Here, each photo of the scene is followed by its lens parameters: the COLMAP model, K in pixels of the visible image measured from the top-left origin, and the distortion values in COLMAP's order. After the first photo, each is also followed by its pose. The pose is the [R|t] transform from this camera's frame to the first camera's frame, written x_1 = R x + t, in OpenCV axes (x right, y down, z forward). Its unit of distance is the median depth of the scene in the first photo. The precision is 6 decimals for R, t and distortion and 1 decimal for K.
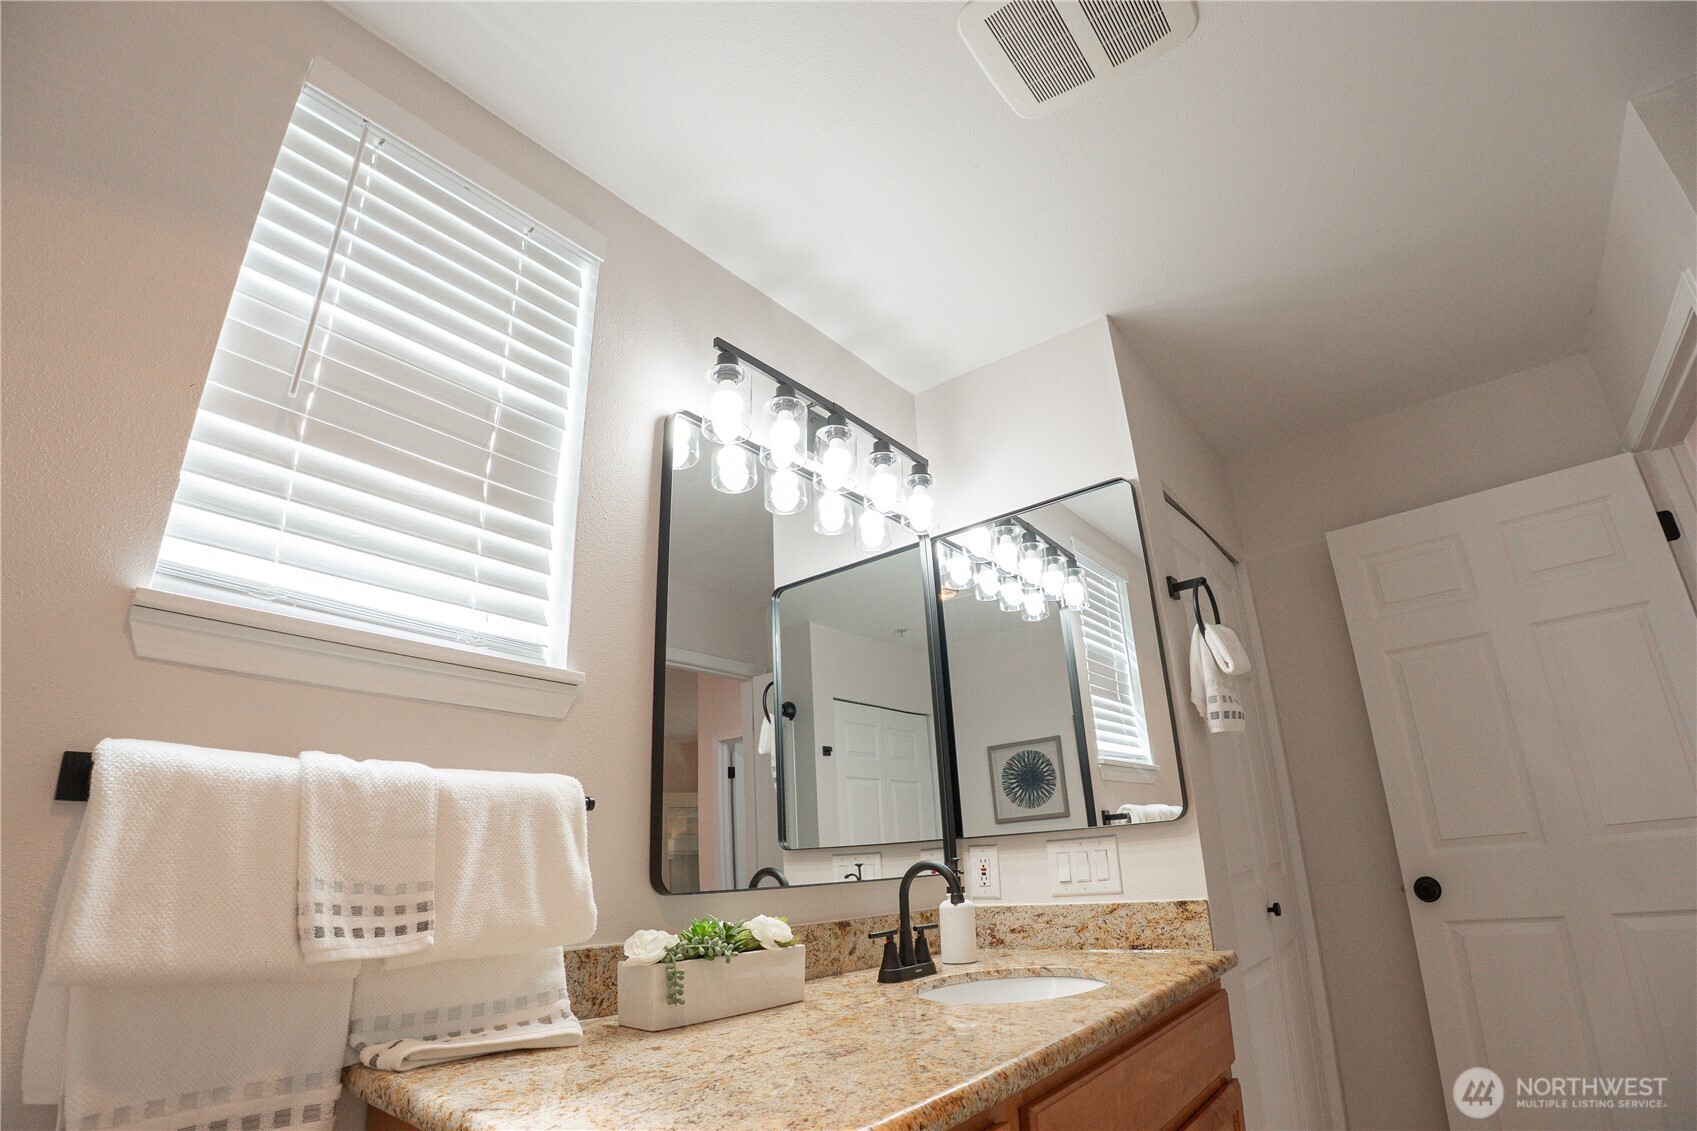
lens RADIAL K [[815.3, 0, 847.4], [0, 815.3, 569.9], [0, 0, 1]] dist [-0.119346, 0.027044]
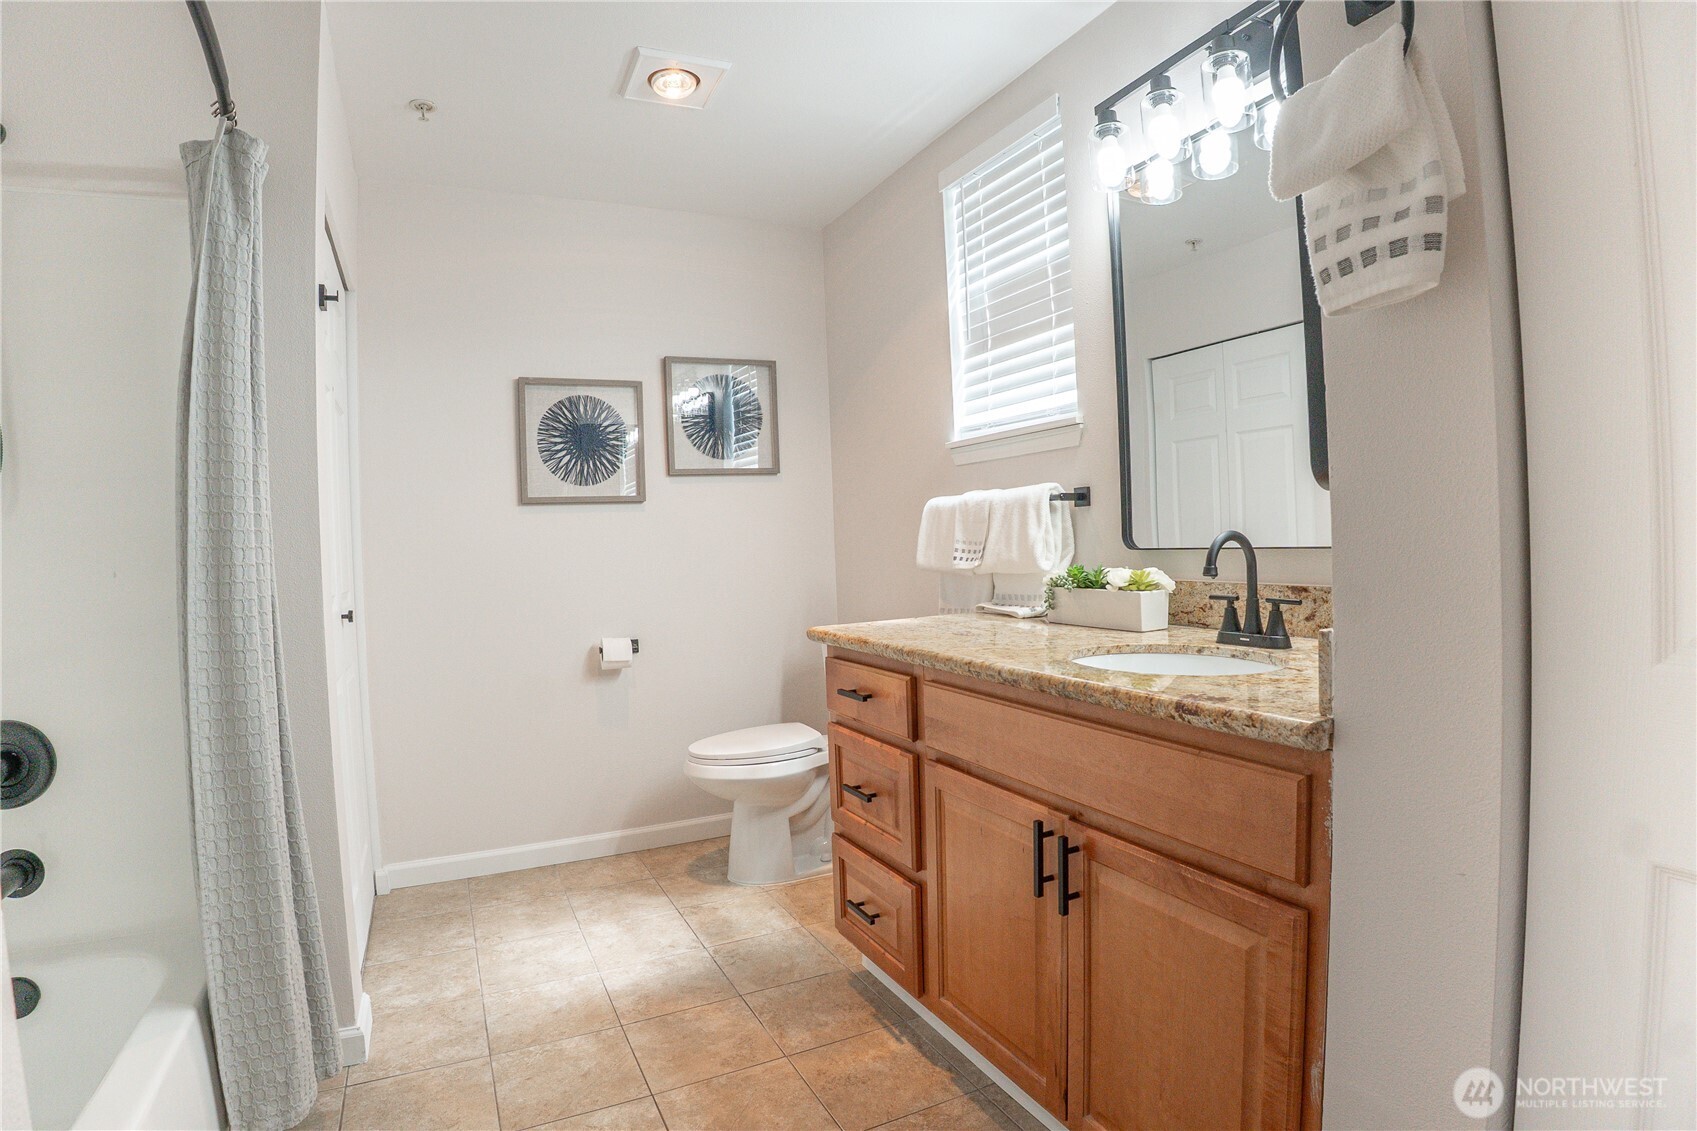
lens RADIAL K [[854.8, 0, 824.3], [0, 854.8, 548.7], [0, 0, 1]] dist [-0.121770, 0.024250]
pose [[-0.440347, 0.066679, -0.895348, 1.300666], [0.355521, 0.928674, -0.105690, 0.340334], [0.824439, -0.364855, -0.432644, 1.108623]]
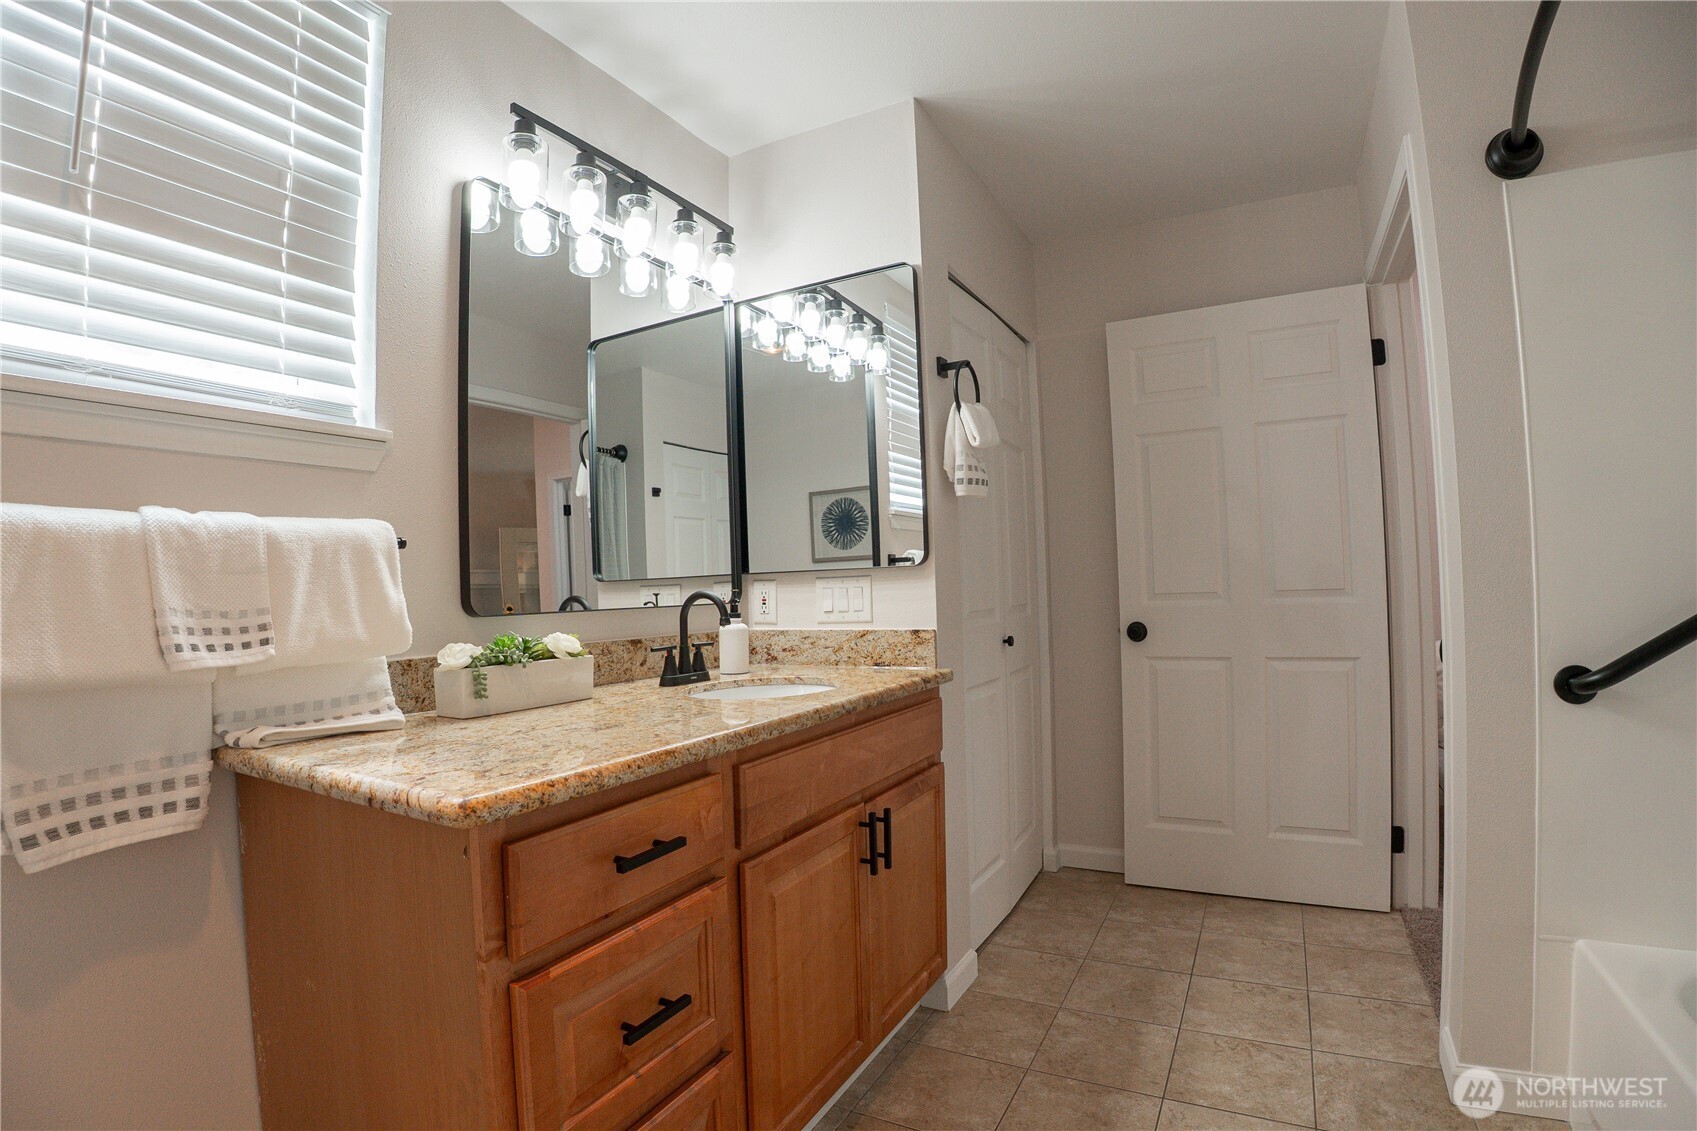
lens RADIAL K [[815.3, 0, 847.4], [0, 815.3, 569.9], [0, 0, 1]] dist [-0.119346, 0.027044]
pose [[0.983822, 0.014477, 0.178563, 0.102664], [-0.069554, 0.949407, 0.306249, -0.063239], [-0.165095, -0.313714, 0.935055, -0.184965]]
